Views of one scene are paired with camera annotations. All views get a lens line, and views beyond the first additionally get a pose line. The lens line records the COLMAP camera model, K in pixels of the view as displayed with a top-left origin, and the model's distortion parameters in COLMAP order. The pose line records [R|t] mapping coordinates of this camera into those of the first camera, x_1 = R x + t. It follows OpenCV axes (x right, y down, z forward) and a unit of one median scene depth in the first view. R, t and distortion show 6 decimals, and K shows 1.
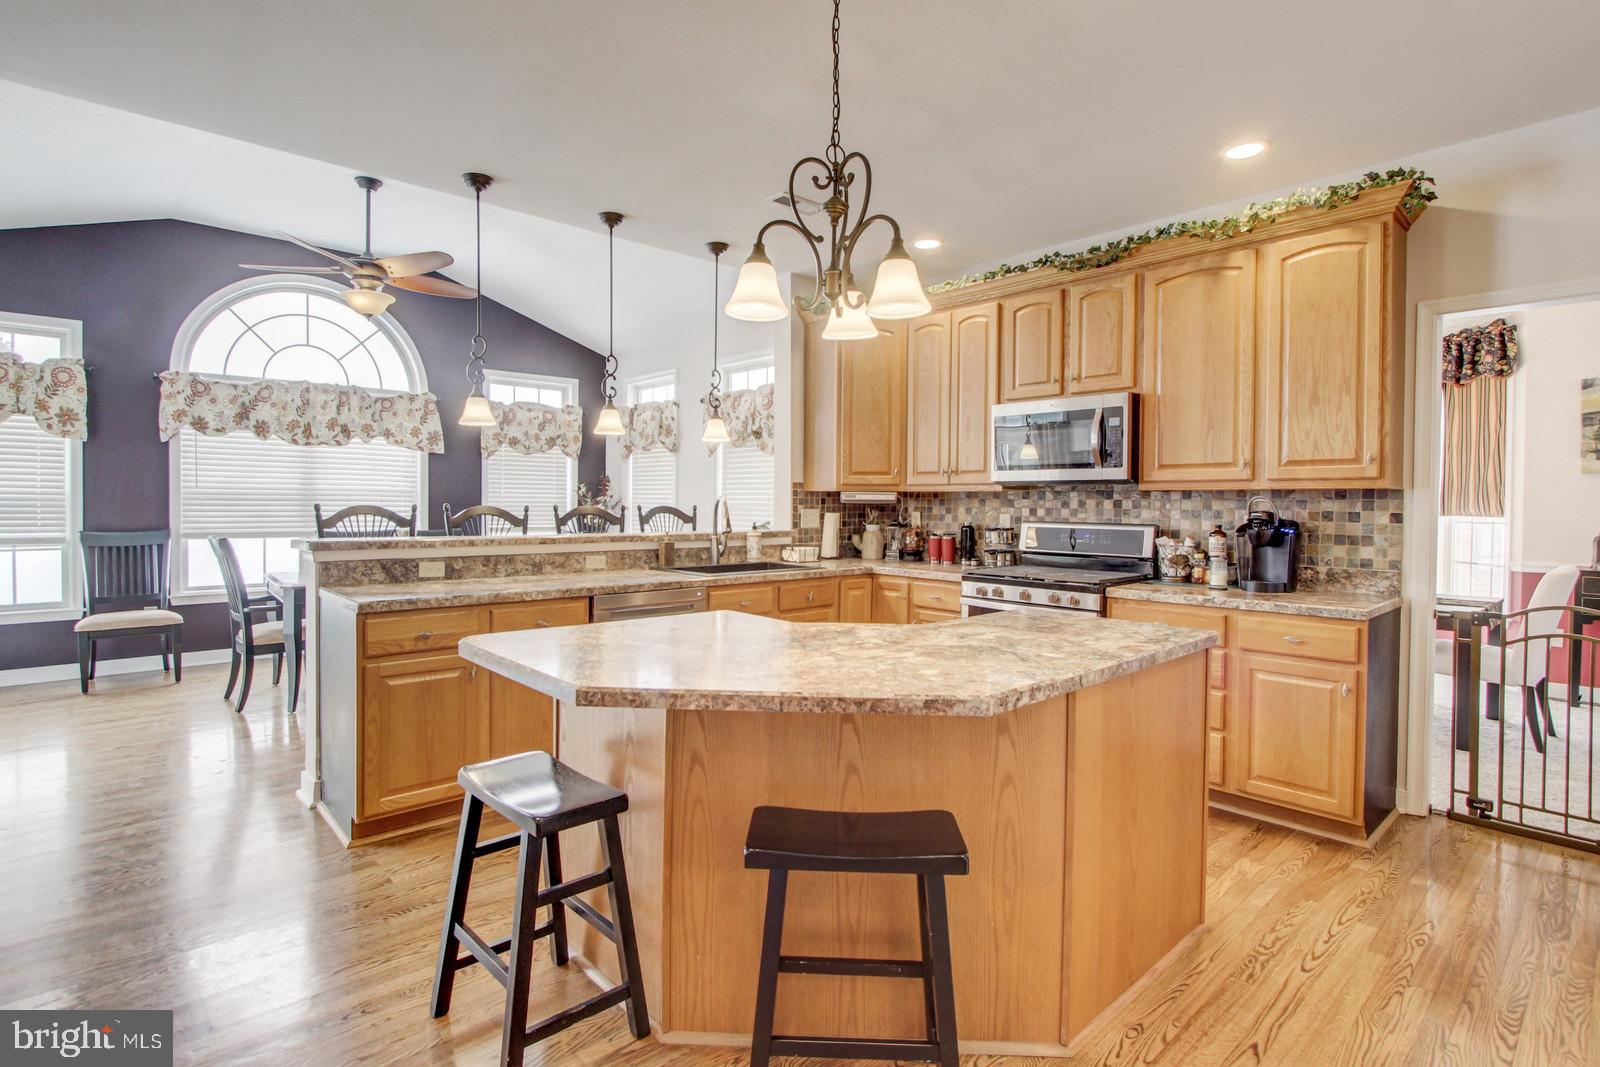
lens RADIAL K [[794.4, 0, 800.5], [0, 794.4, 519.9], [0, 0, 1]] dist [-0.012534, 0.000777]
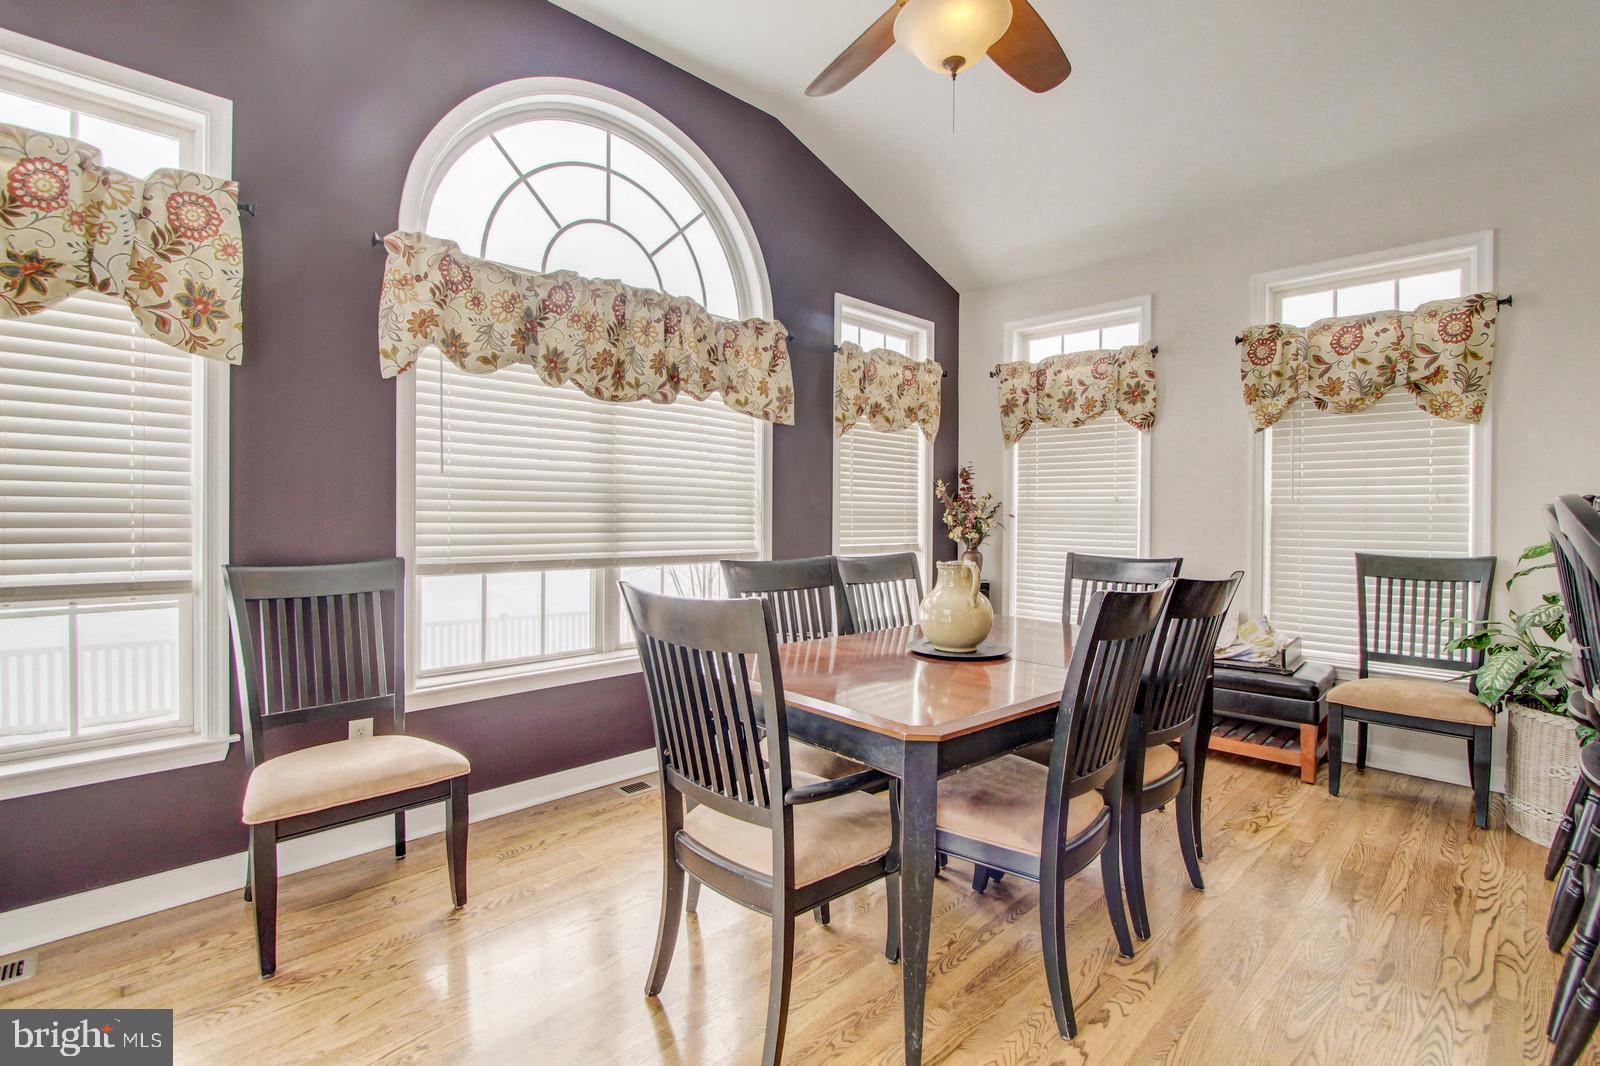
lens RADIAL K [[738.4, 0, 807.5], [0, 738.4, 523.2], [0, 0, 1]] dist [-0.018457, 0.004101]
pose [[0.998840, -0.000853, 0.048147, -0.638908], [0.001278, 0.999960, -0.008798, -0.005951], [-0.048138, 0.008849, 0.998802, 0.600258]]
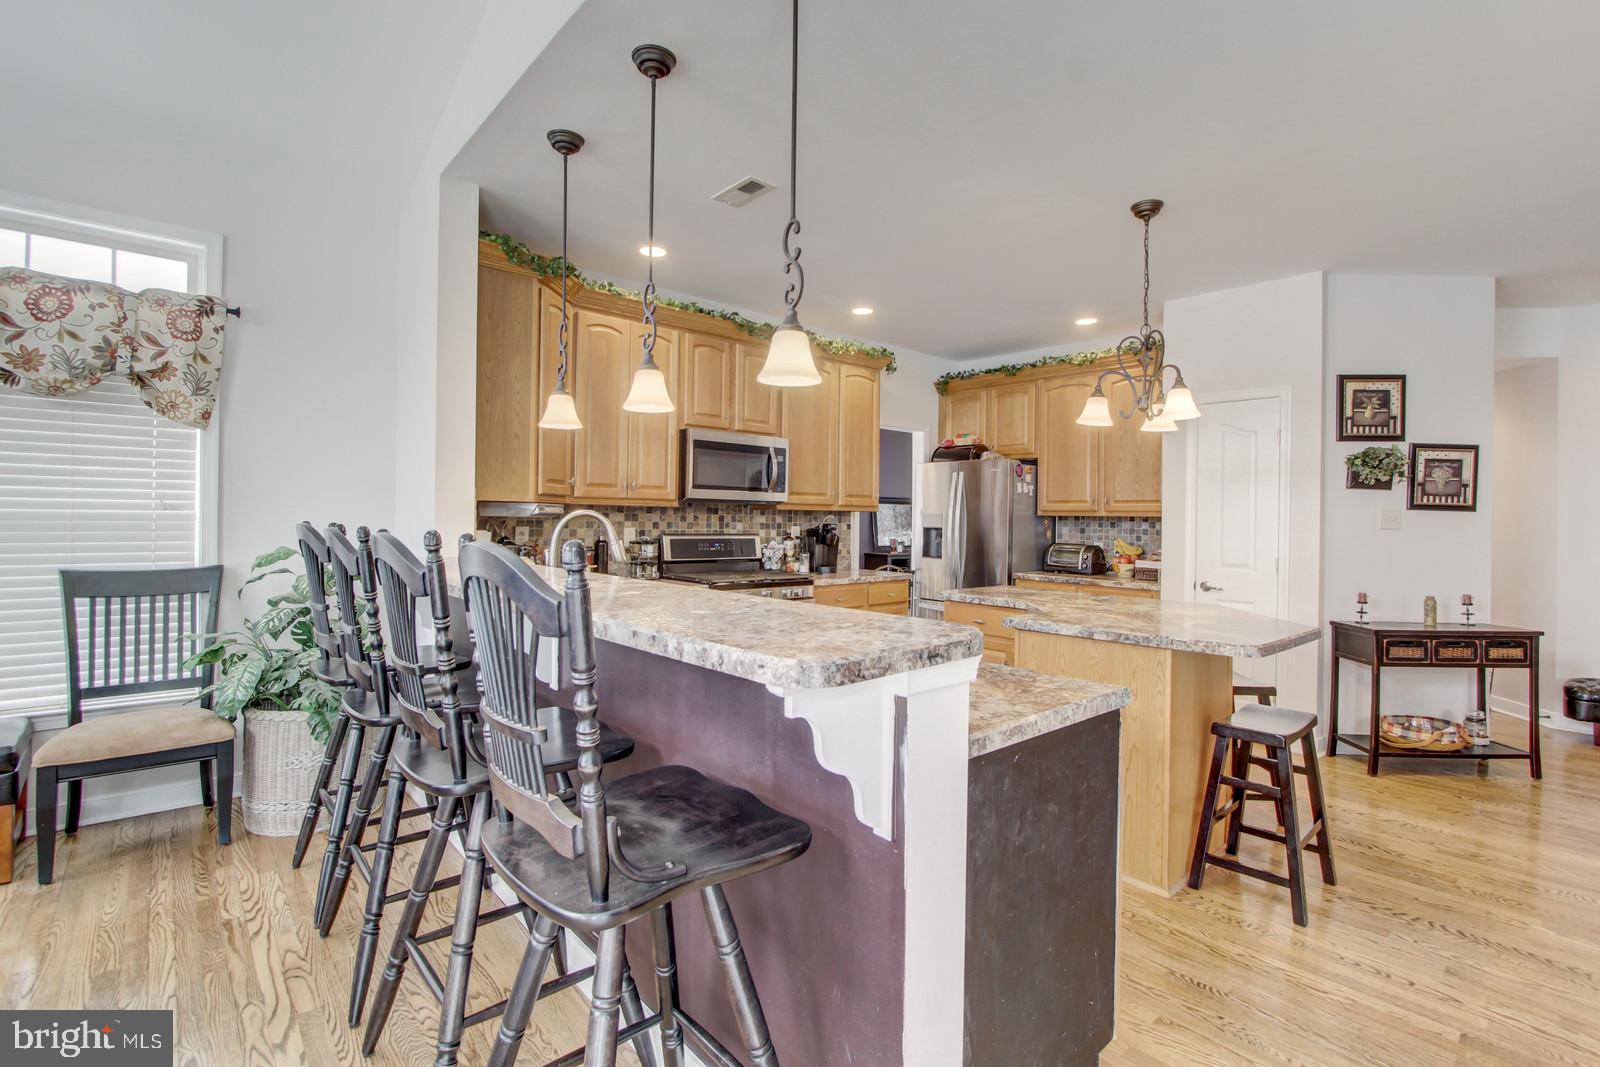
lens RADIAL K [[738.4, 0, 817.1], [0, 738.4, 516.5], [0, 0, 1]] dist [-0.018457, 0.004101]
pose [[0.008437, -0.004876, 0.999953, -0.639259], [0.007244, 0.999962, 0.004815, -0.022556], [-0.999938, 0.007203, 0.008472, 0.681795]]
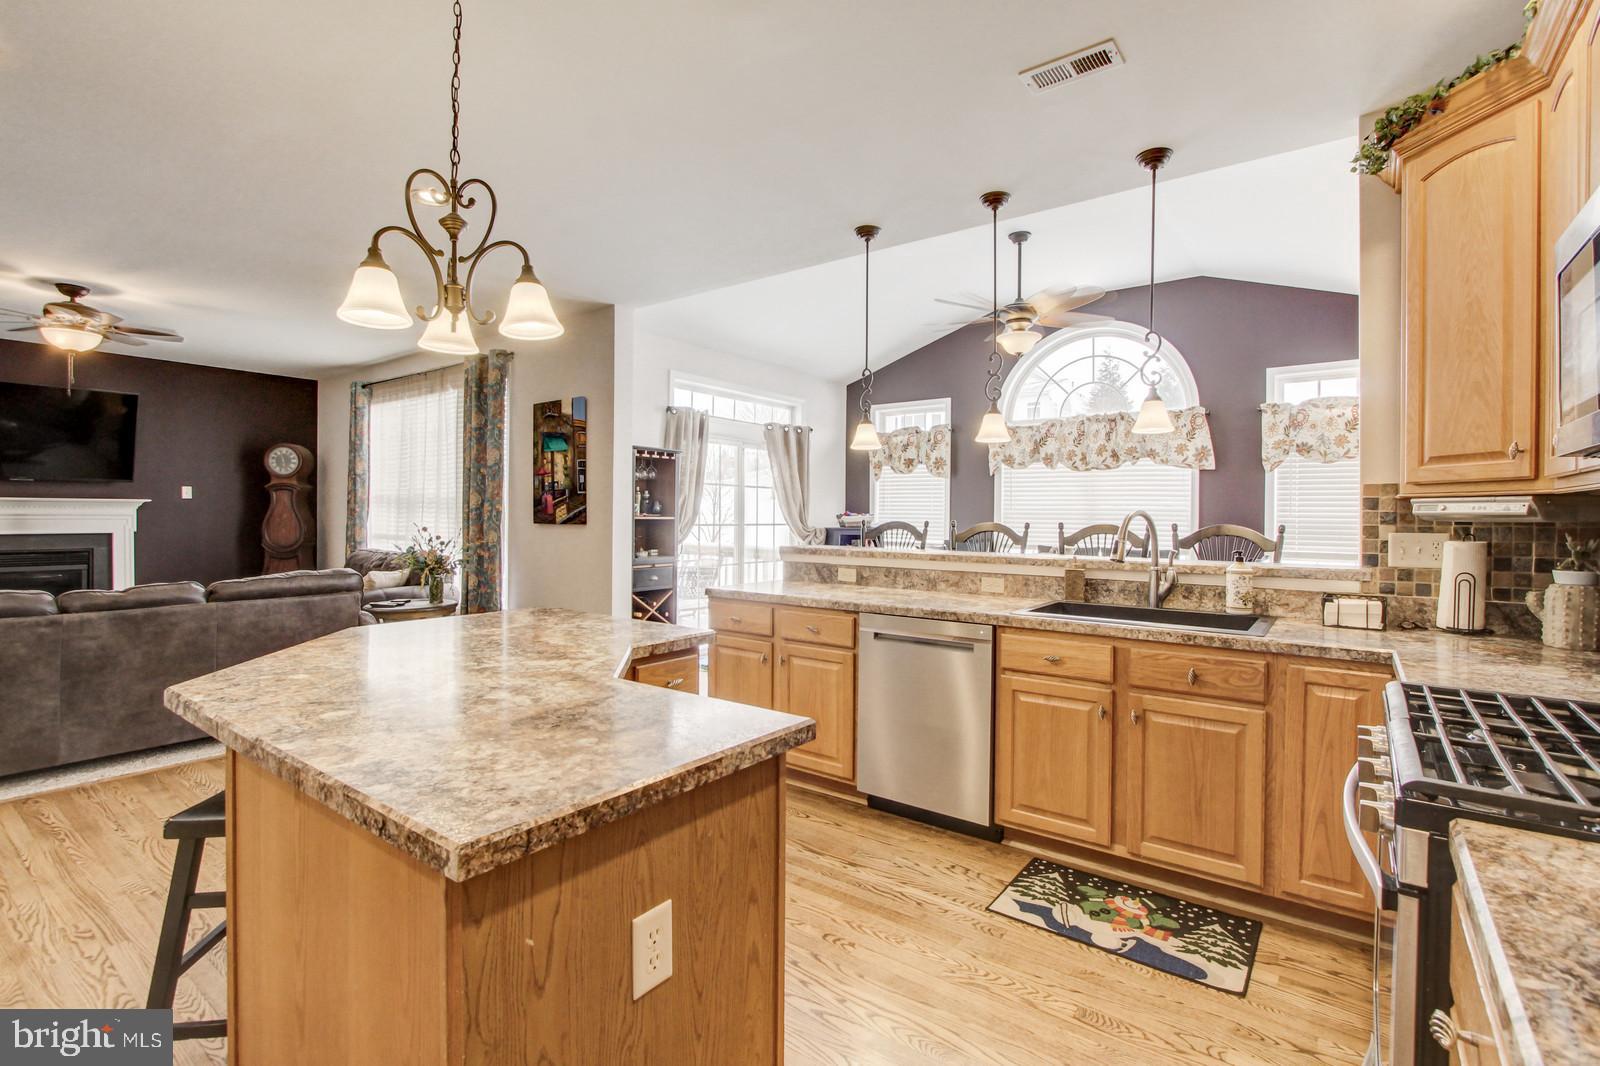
lens RADIAL K [[738.4, 0, 800.2], [0, 738.4, 520.9], [0, 0, 1]] dist [-0.018457, 0.004101]
pose [[0.182050, 0.000243, -0.983289, 0.416095], [-0.029781, 0.999543, -0.005267, -0.006676], [0.982838, 0.030242, 0.181974, 0.506973]]
